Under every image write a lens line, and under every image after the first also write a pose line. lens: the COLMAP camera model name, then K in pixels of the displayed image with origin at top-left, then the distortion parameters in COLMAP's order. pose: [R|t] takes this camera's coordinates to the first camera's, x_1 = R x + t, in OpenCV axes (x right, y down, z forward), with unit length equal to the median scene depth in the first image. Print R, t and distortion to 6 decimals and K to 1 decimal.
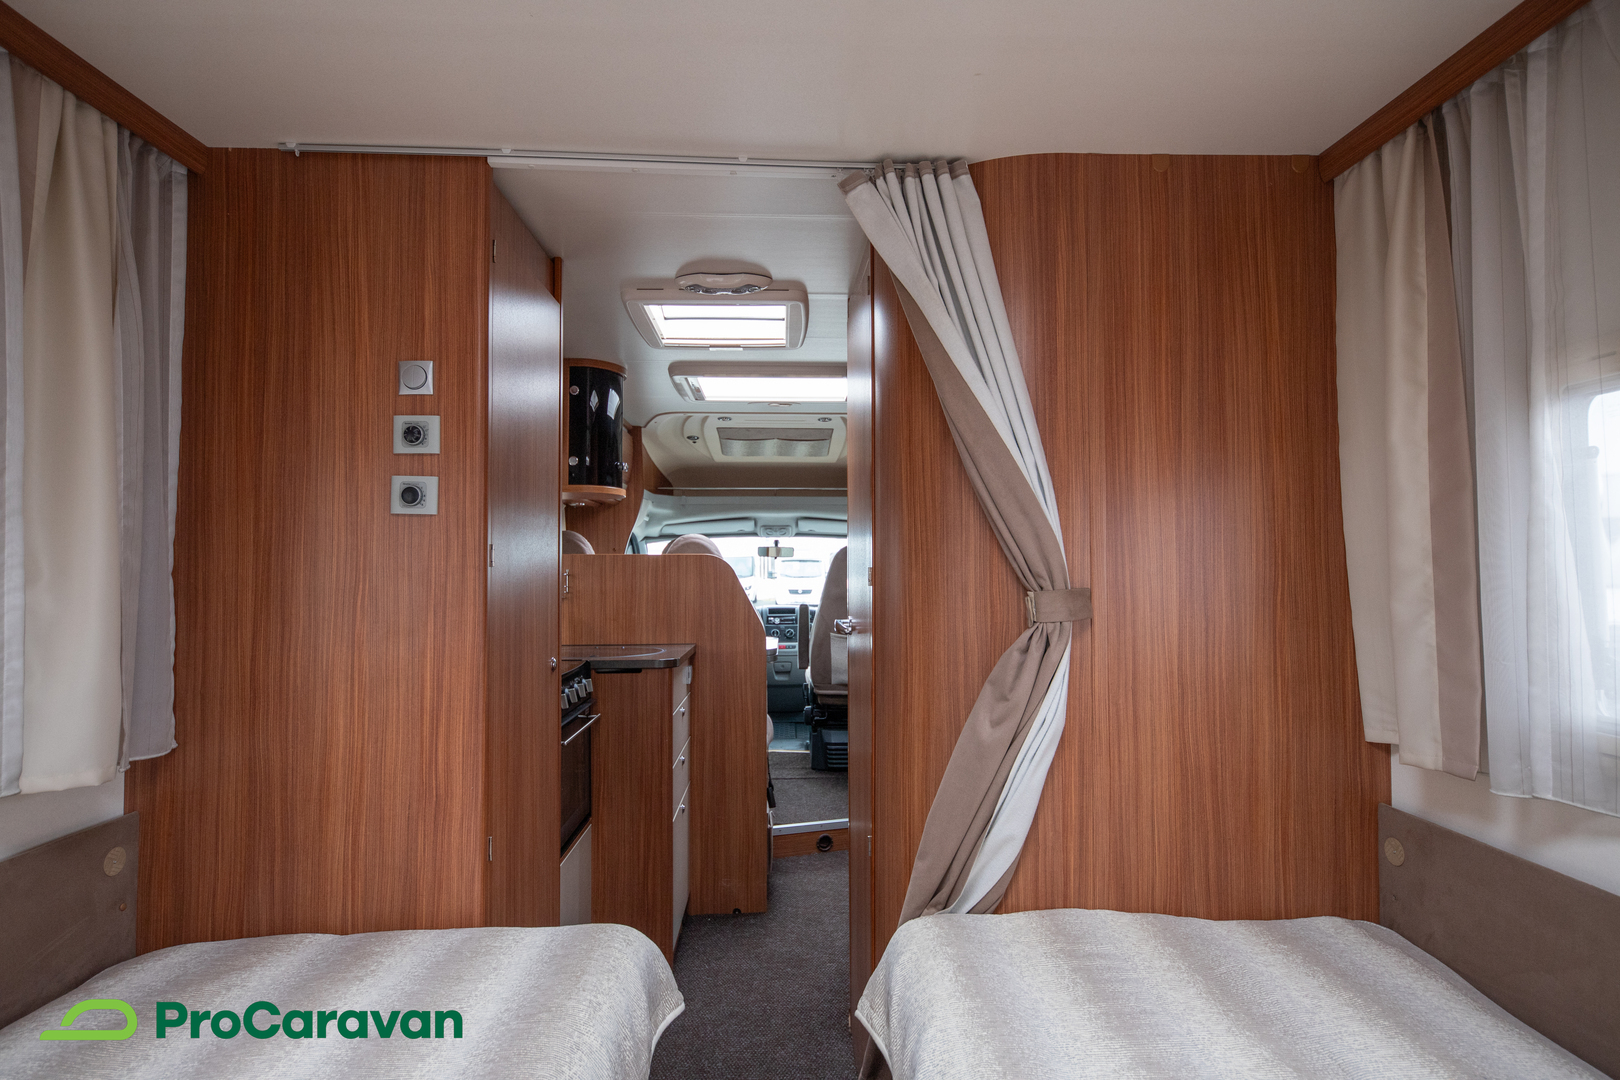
lens RADIAL K [[886.6, 0, 812.2], [0, 886.6, 538.3], [0, 0, 1]] dist [-0.000203, -0.000107]
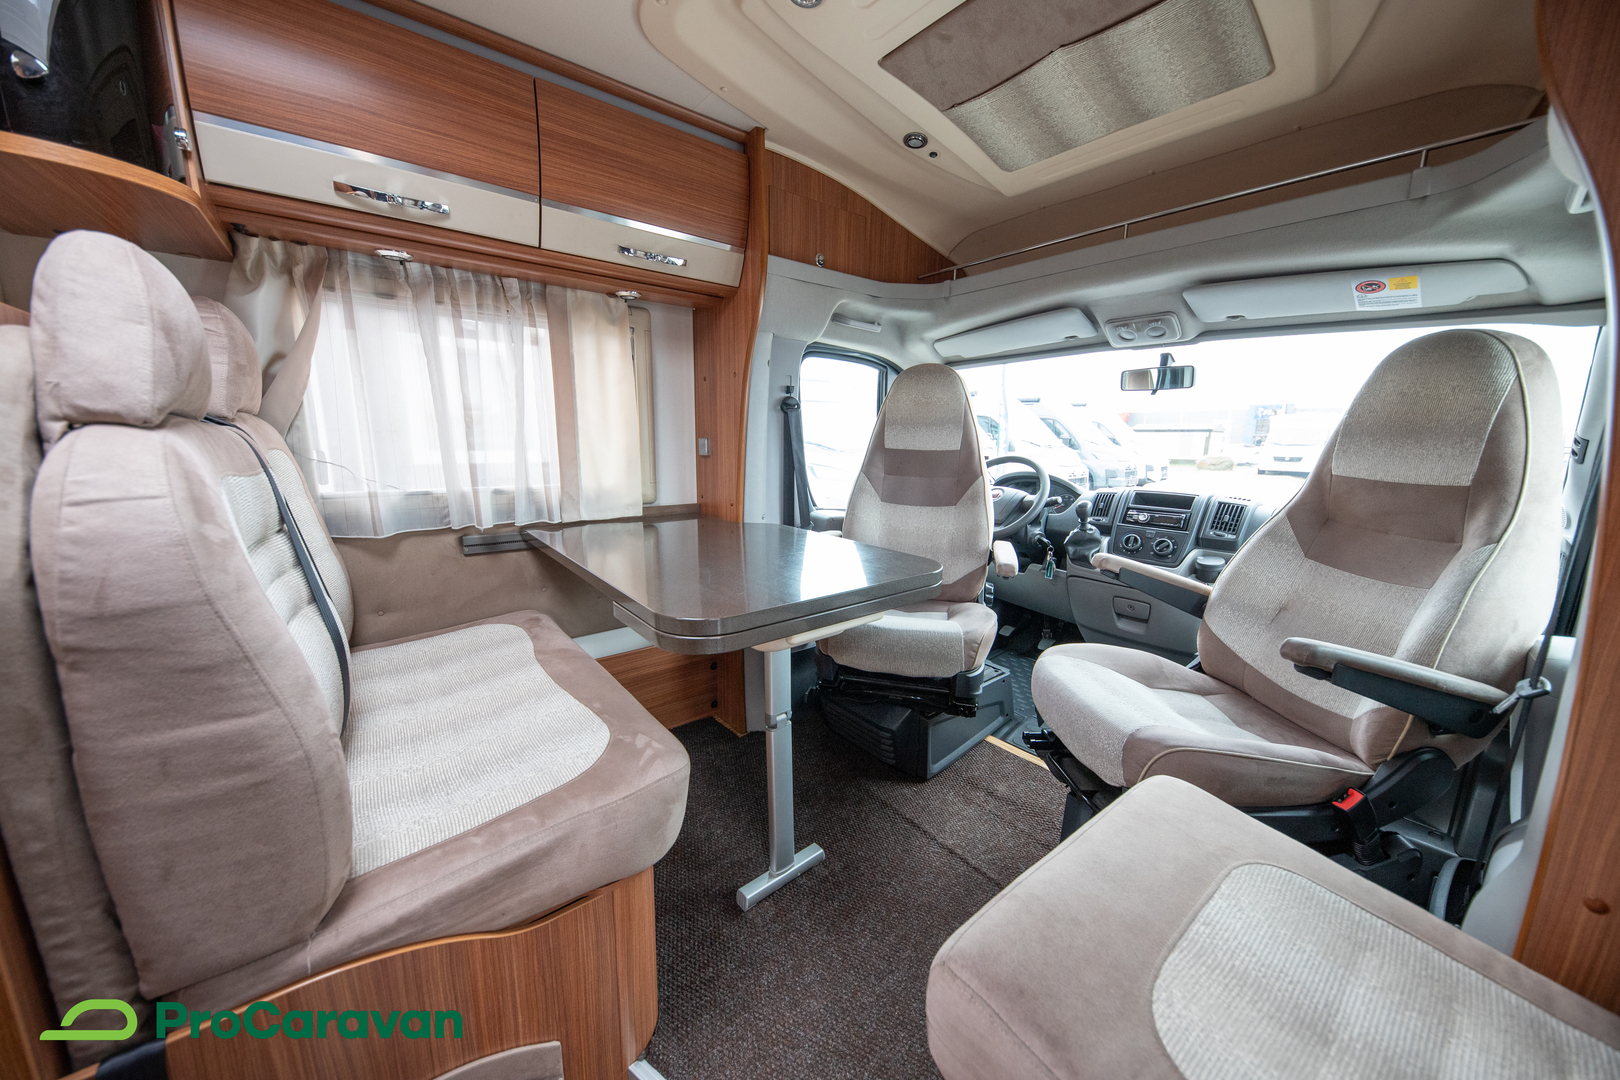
lens RADIAL K [[562.8, 0, 808.3], [0, 562.8, 540.9], [0, 0, 1]] dist [0.008924, -0.005052]
pose [[0.593629, 0.165094, -0.787622, 0.124403], [0.012092, 0.976790, 0.213859, 0.039931], [0.804648, -0.136477, 0.577854, 0.771158]]
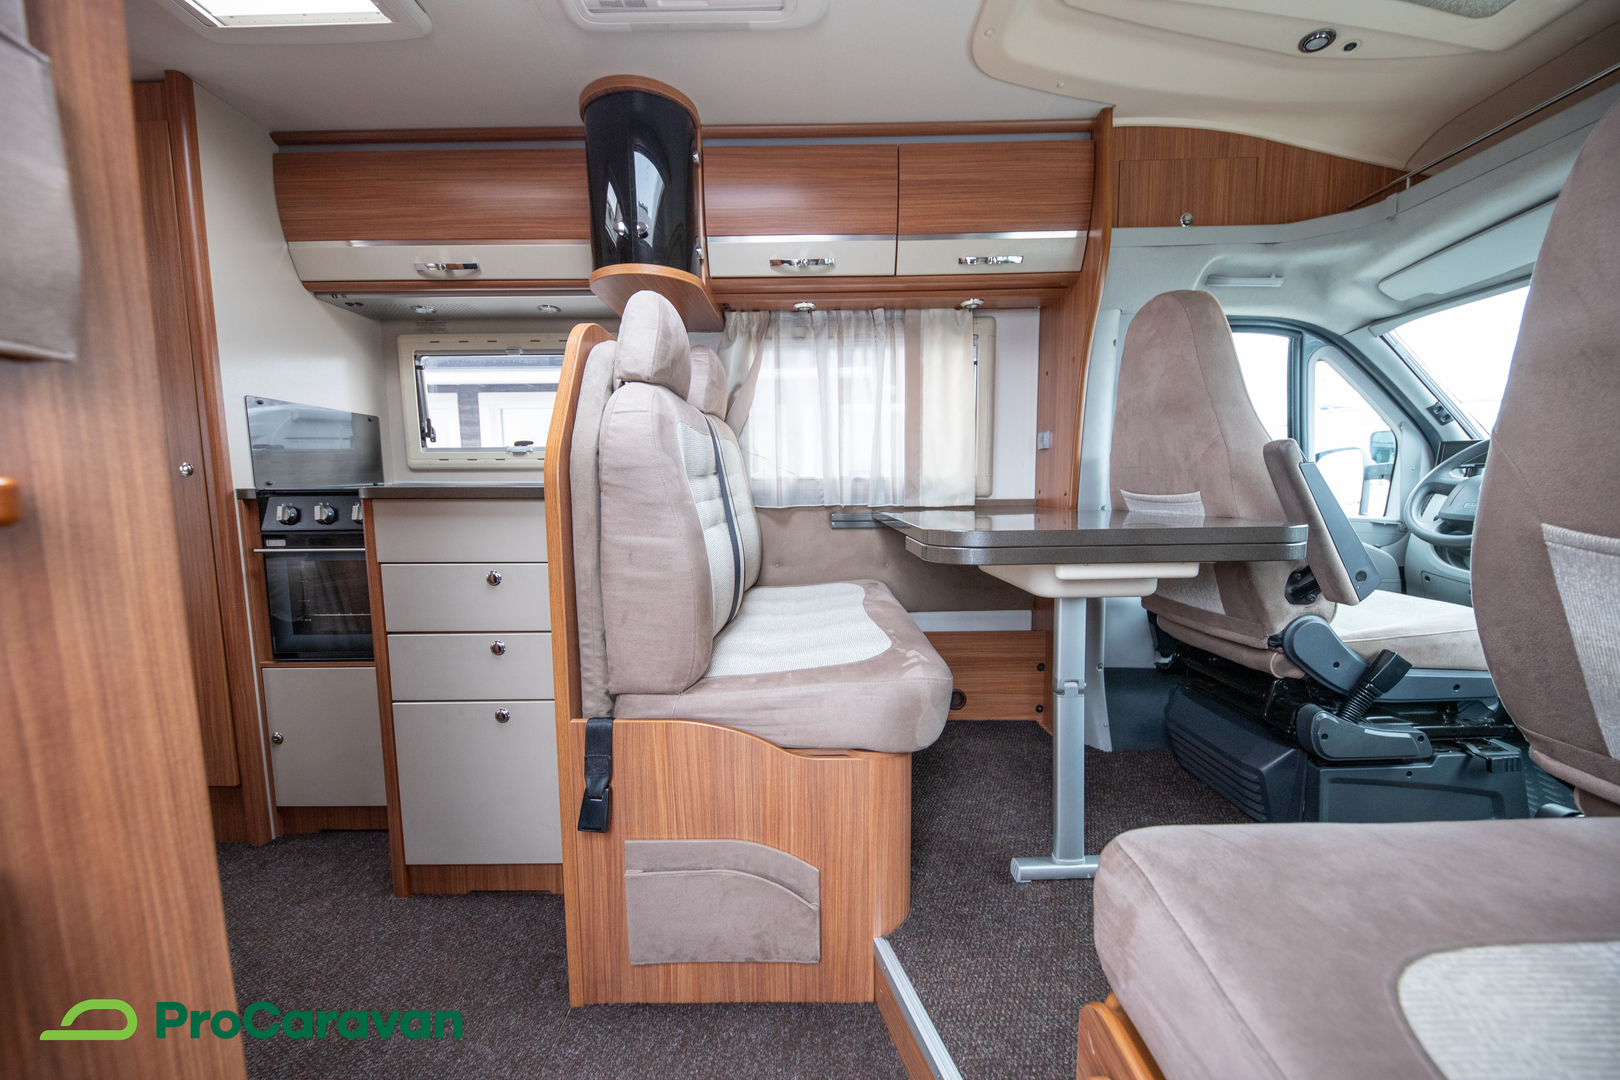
lens RADIAL K [[562.8, 0, 809.5], [0, 562.8, 543.5], [0, 0, 1]] dist [0.008924, -0.005052]
pose [[-0.047451, 0.096949, -0.994158, 0.169141], [0.048188, 0.994342, 0.094667, 0.087657], [0.997711, -0.043415, -0.051854, 0.804208]]
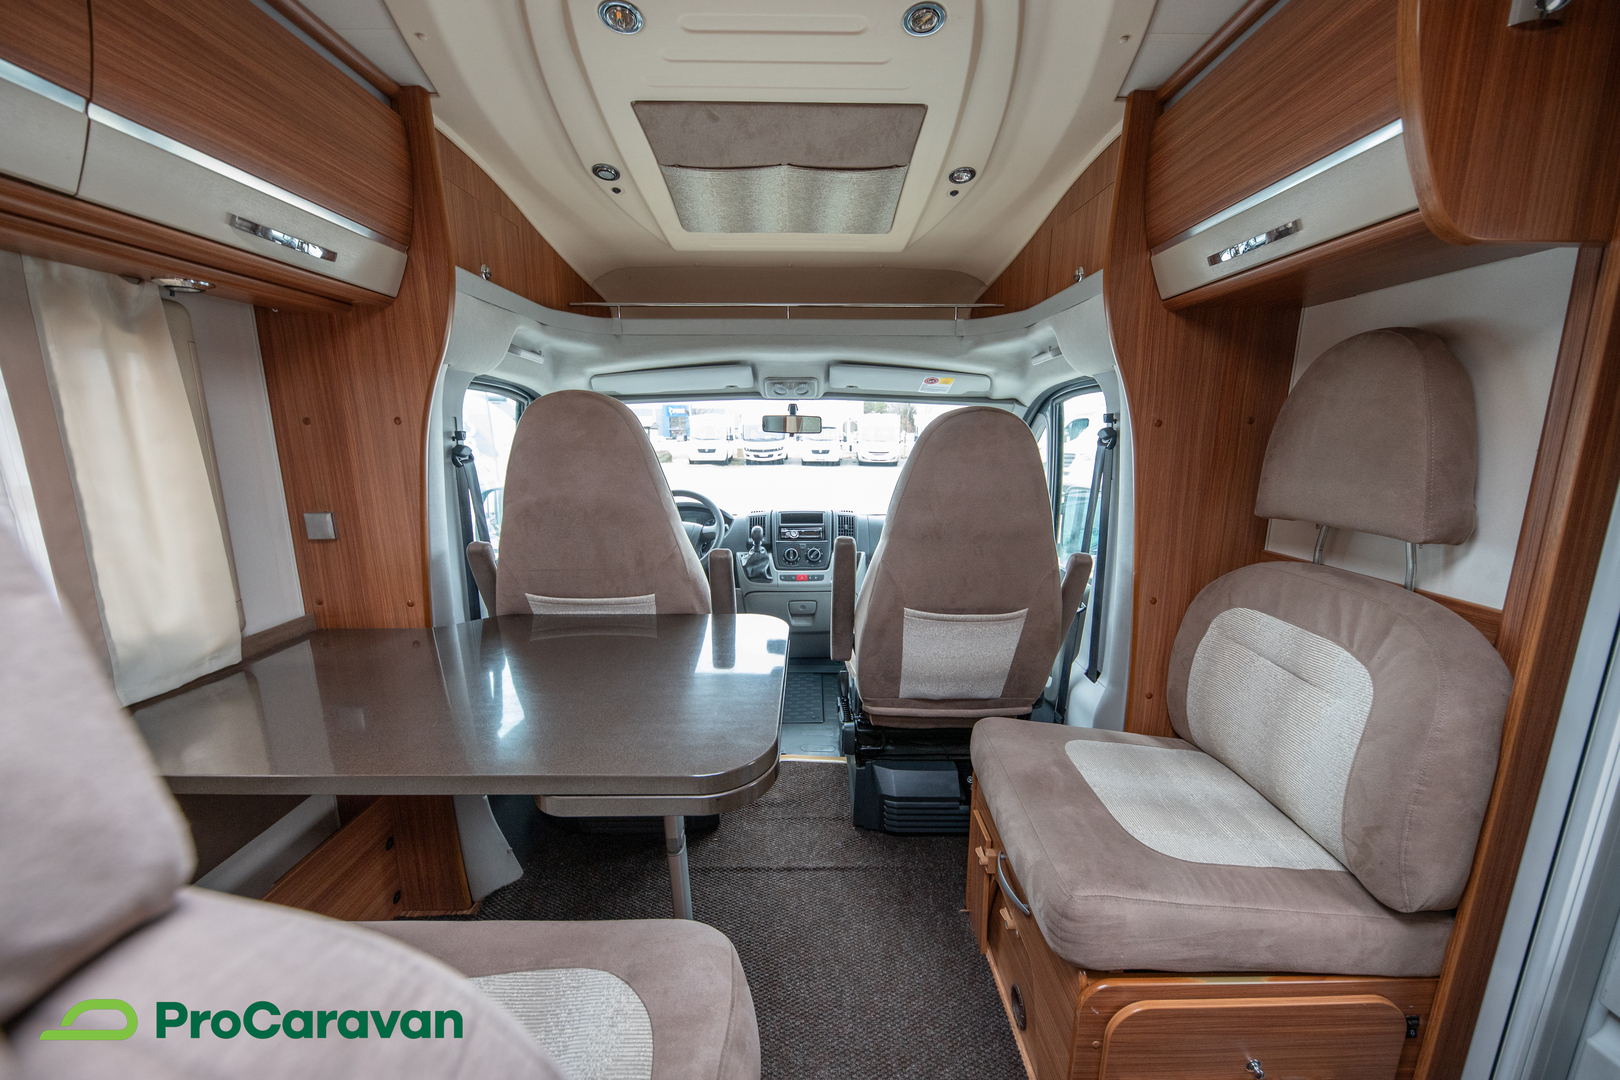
lens RADIAL K [[585.6, 0, 809.7], [0, 585.6, 541.4], [0, 0, 1]] dist [-0.000339, -0.000743]
pose [[0.999583, 0.009135, -0.027406, -0.019838], [-0.002821, 0.975018, 0.222108, 0.005335], [0.028750, -0.221938, 0.974637, 0.694773]]
